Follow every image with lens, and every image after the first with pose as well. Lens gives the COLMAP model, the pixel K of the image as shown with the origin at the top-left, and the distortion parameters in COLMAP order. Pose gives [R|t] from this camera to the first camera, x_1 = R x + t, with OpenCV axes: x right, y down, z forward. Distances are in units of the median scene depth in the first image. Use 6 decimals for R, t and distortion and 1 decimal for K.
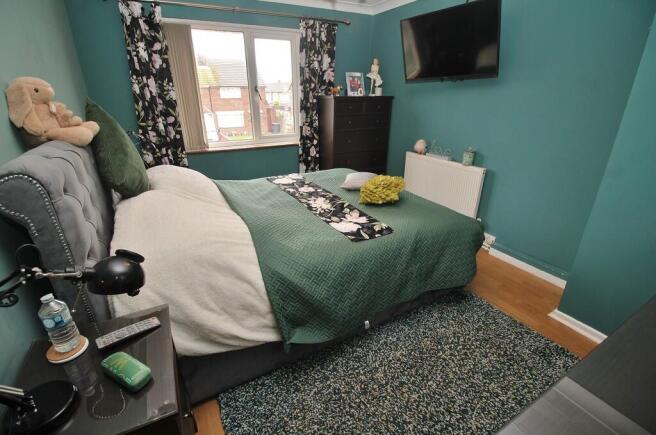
lens RADIAL K [[306.3, 0, 331.4], [0, 306.3, 218.1], [0, 0, 1]] dist [-0.007941, -0.009340]
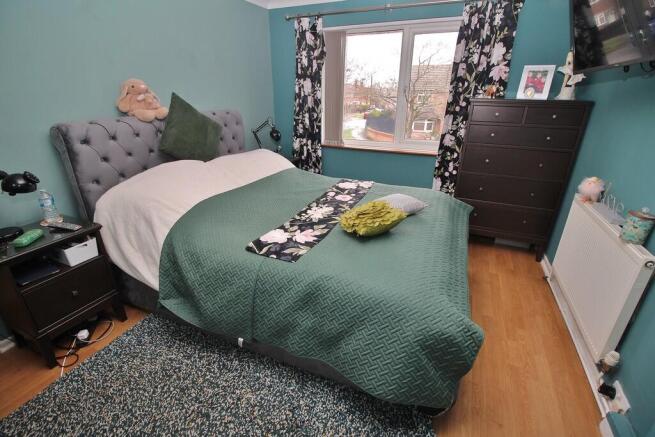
lens RADIAL K [[305.9, 0, 326.2], [0, 305.9, 219.6], [0, 0, 1]] dist [-0.007941, -0.009340]
pose [[0.599822, 0.304211, -0.740047, 0.510033], [-0.312162, 0.940584, 0.133633, -0.120532], [0.736729, 0.150858, 0.659146, 0.328534]]
